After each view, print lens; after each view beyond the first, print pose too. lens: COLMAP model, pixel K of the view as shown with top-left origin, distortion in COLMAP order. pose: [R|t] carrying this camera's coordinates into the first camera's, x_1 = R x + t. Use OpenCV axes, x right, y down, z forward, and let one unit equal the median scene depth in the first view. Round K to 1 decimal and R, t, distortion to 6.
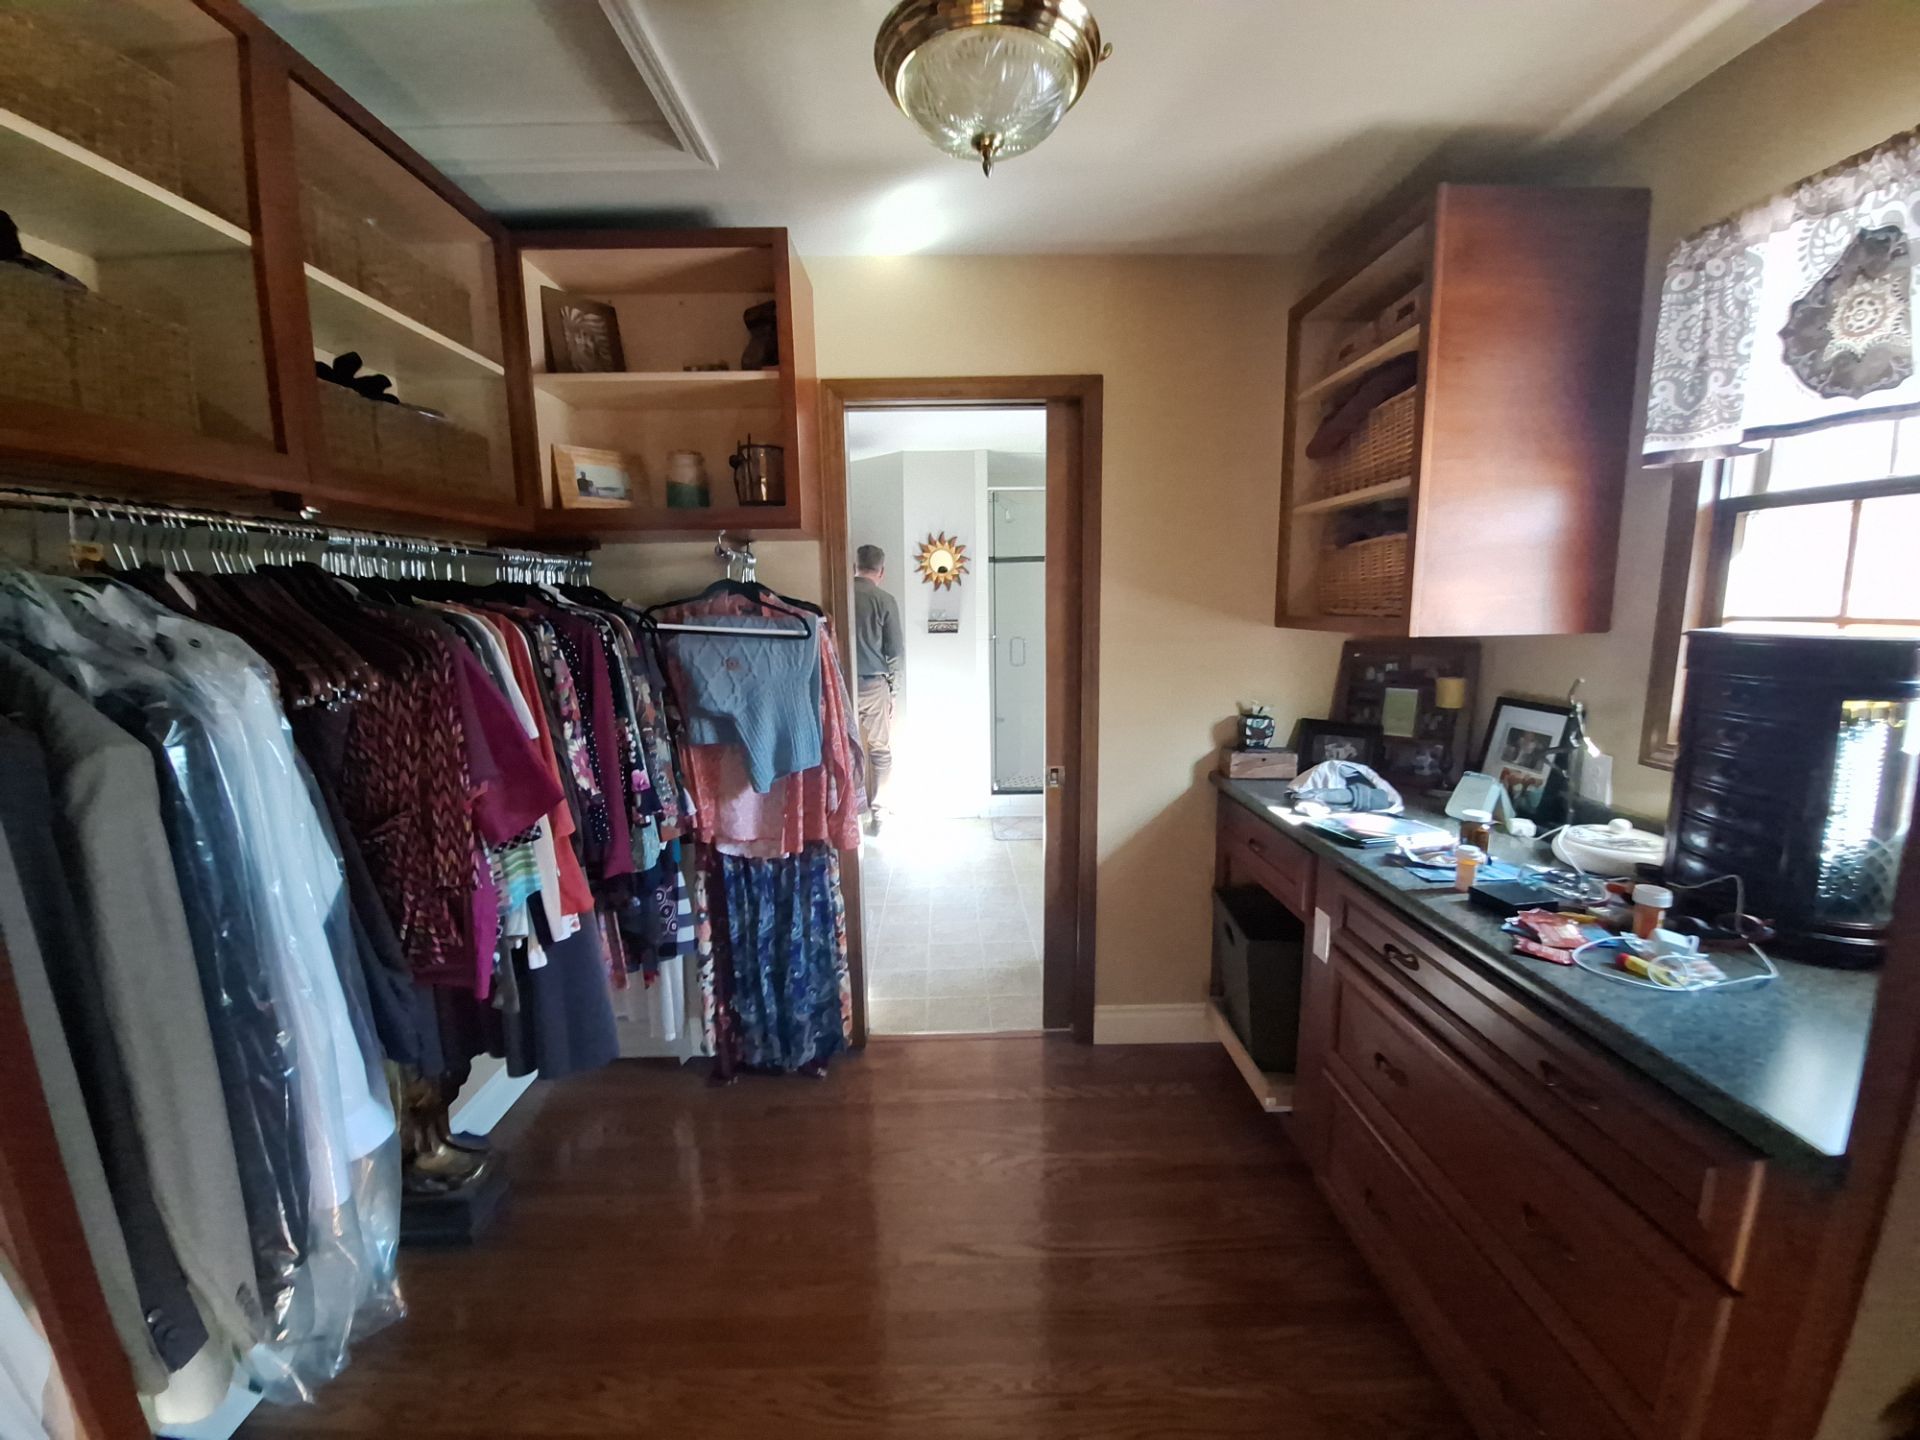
lens RADIAL K [[778.6, 0, 960.0], [0, 778.6, 720.0], [0, 0, 1]] dist [0.001953, -0.012746]
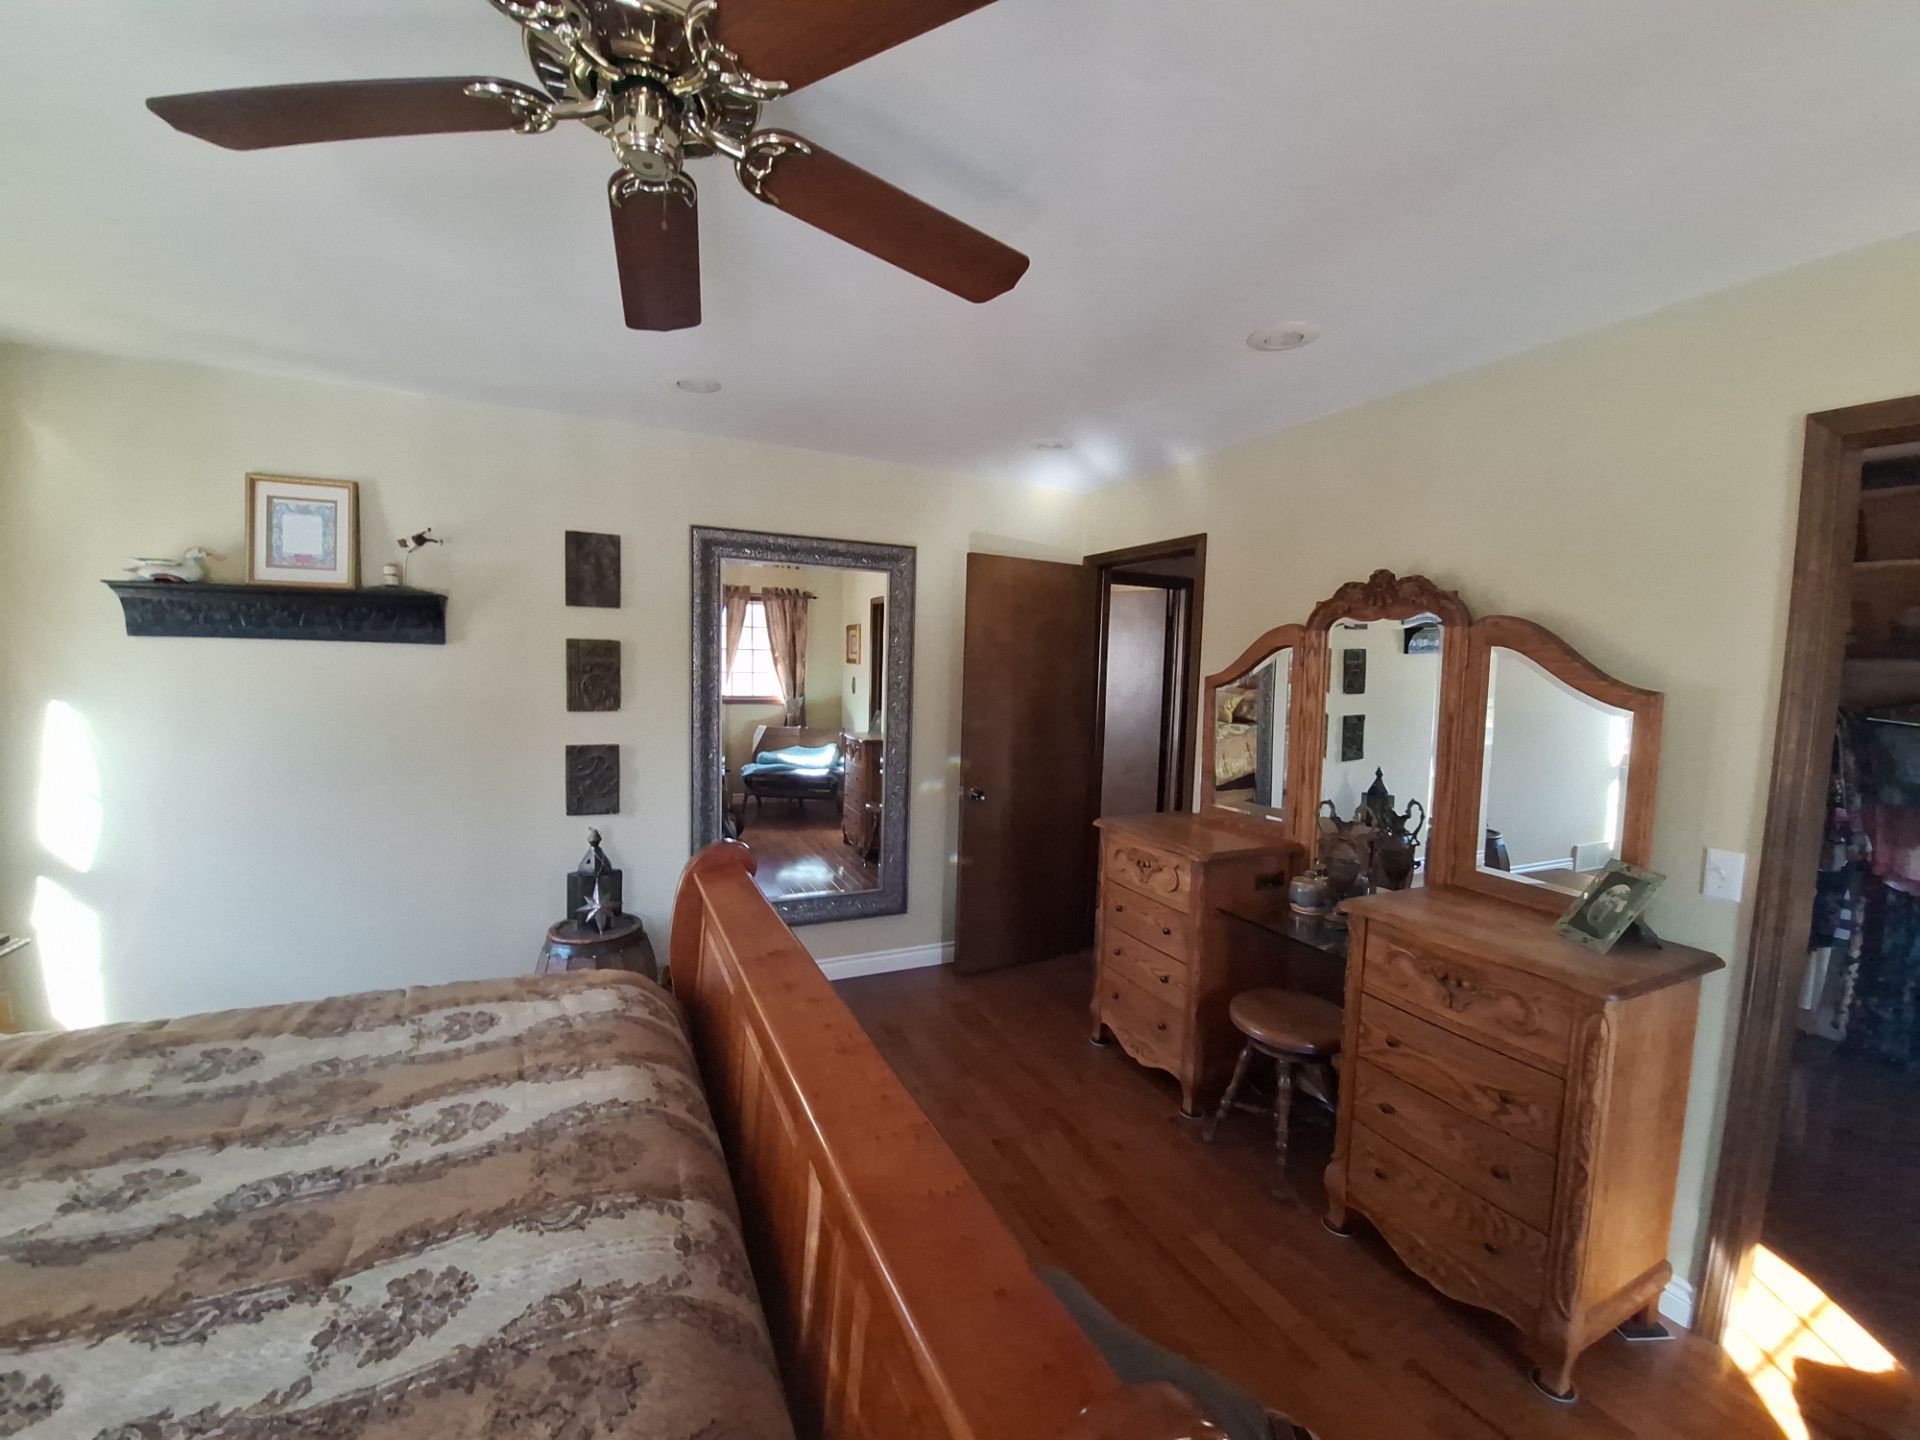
lens RADIAL K [[778.6, 0, 960.0], [0, 778.6, 720.0], [0, 0, 1]] dist [0.001953, -0.012746]
pose [[0.422992, 0.105534, -0.899967, 0.175986], [-0.178541, 0.983431, 0.031406, 0.134410], [0.888370, 0.147397, 0.434826, -1.097198]]
